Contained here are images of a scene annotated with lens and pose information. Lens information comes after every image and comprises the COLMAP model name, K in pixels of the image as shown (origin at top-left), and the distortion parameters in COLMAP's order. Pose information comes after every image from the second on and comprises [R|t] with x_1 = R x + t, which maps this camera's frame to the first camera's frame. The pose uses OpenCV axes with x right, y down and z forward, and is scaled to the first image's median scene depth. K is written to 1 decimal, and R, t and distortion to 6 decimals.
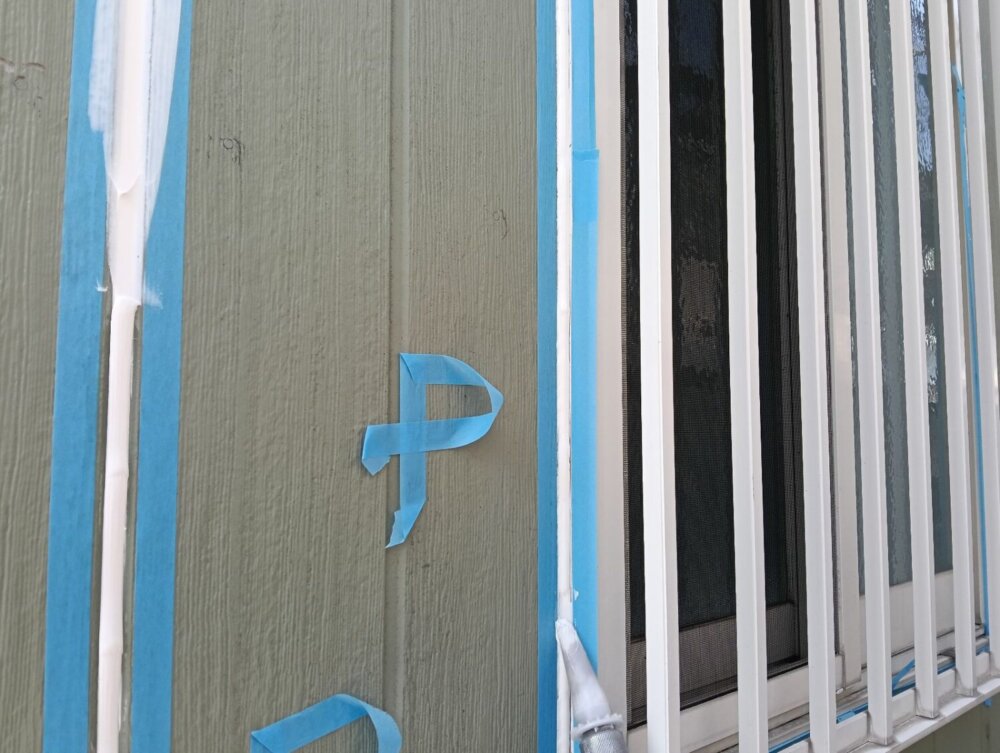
lens RADIAL K [[834.9, 0, 508.5], [0, 834.9, 361.5], [0, 0, 1]] dist [0.050831, -0.126800]
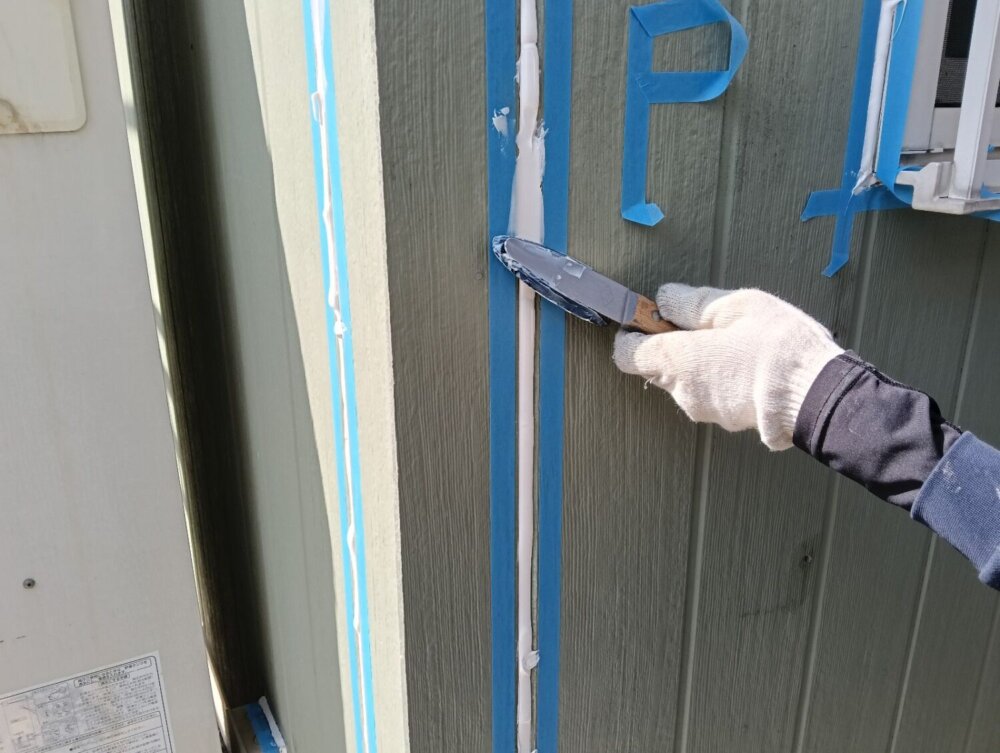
lens RADIAL K [[834.9, 0, 503.2], [0, 834.9, 378.0], [0, 0, 1]] dist [0.050831, -0.126800]
pose [[0.973193, 0.067491, -0.219866, -0.170532], [0.024180, 0.920652, 0.389635, 0.418425], [0.228717, -0.384506, 0.894340, -0.264333]]
